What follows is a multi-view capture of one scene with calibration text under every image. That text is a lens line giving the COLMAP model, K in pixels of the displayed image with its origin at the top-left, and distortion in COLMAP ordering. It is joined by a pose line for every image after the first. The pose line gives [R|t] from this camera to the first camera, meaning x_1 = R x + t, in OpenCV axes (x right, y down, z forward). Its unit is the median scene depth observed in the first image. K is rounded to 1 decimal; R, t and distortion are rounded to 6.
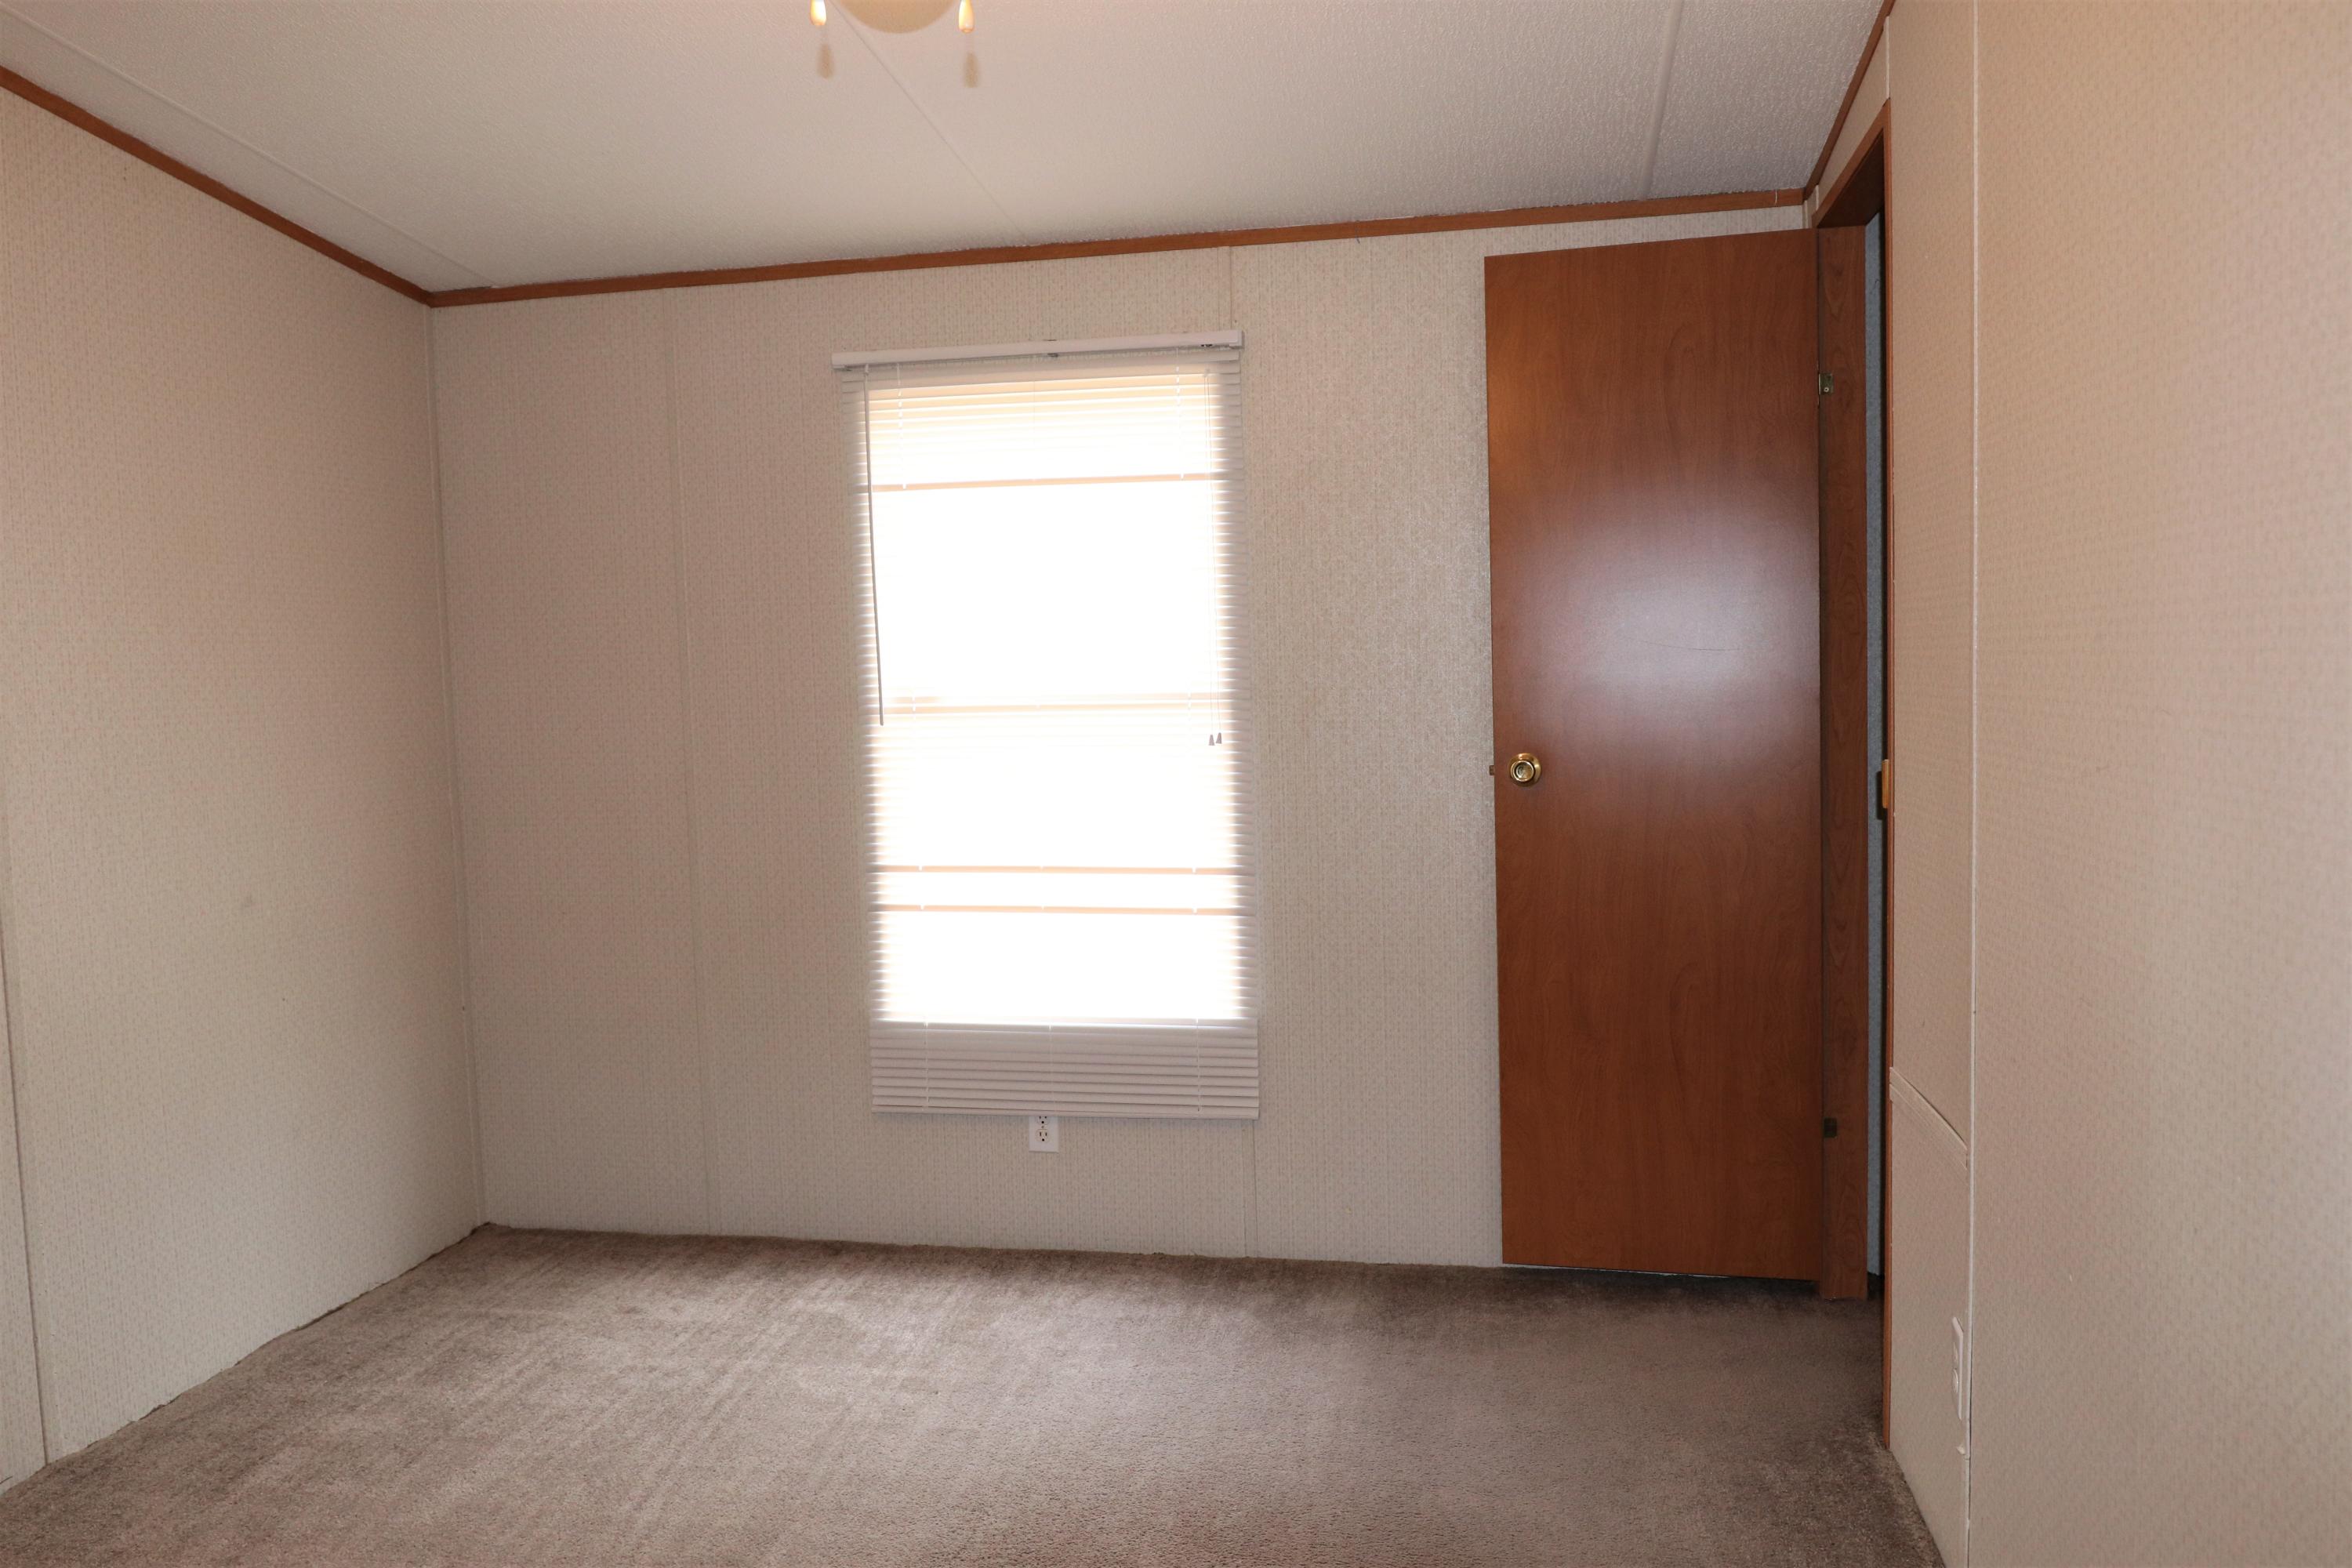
lens RADIAL K [[1738.3, 0, 1176.0], [0, 1738.3, 784.0], [0, 0, 1]] dist [-0.009593, -0.021582]
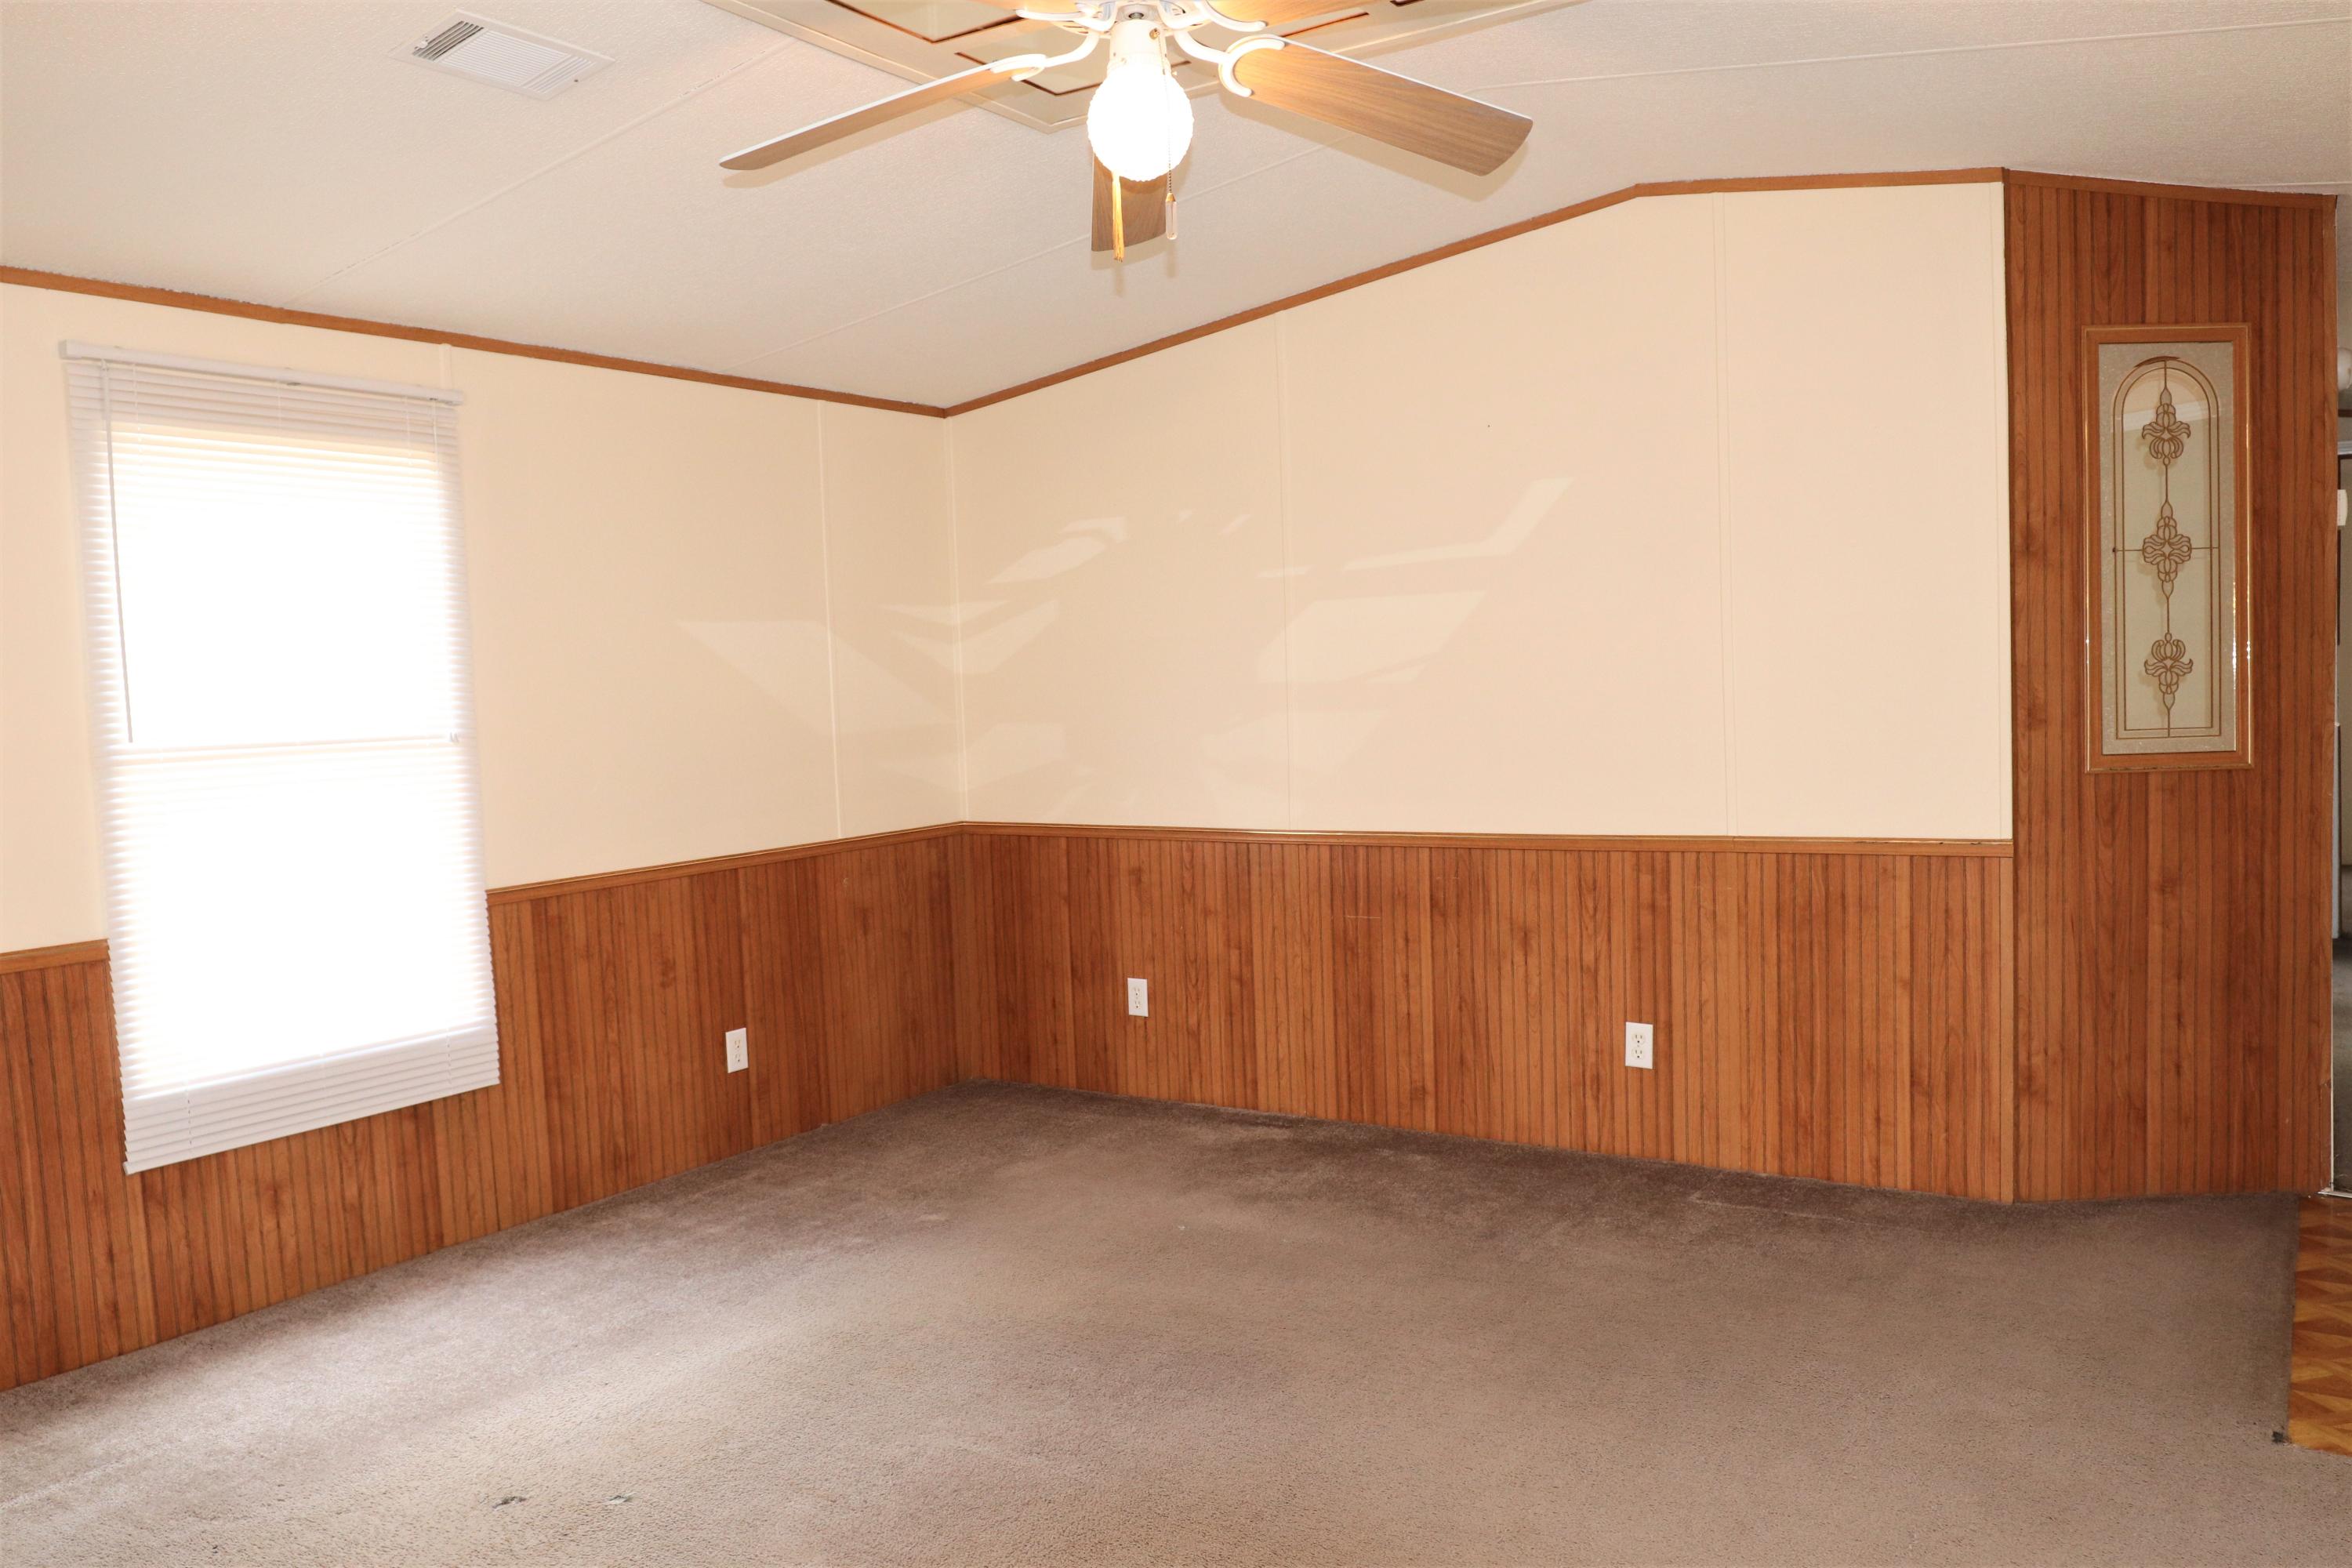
lens RADIAL K [[1738.3, 0, 1176.0], [0, 1738.3, 784.0], [0, 0, 1]] dist [-0.009593, -0.021582]
pose [[0.379034, -0.049077, 0.924081, -0.935376], [0.104202, 0.994505, 0.010077, 0.022107], [-0.919497, 0.092471, 0.382065, 0.147404]]
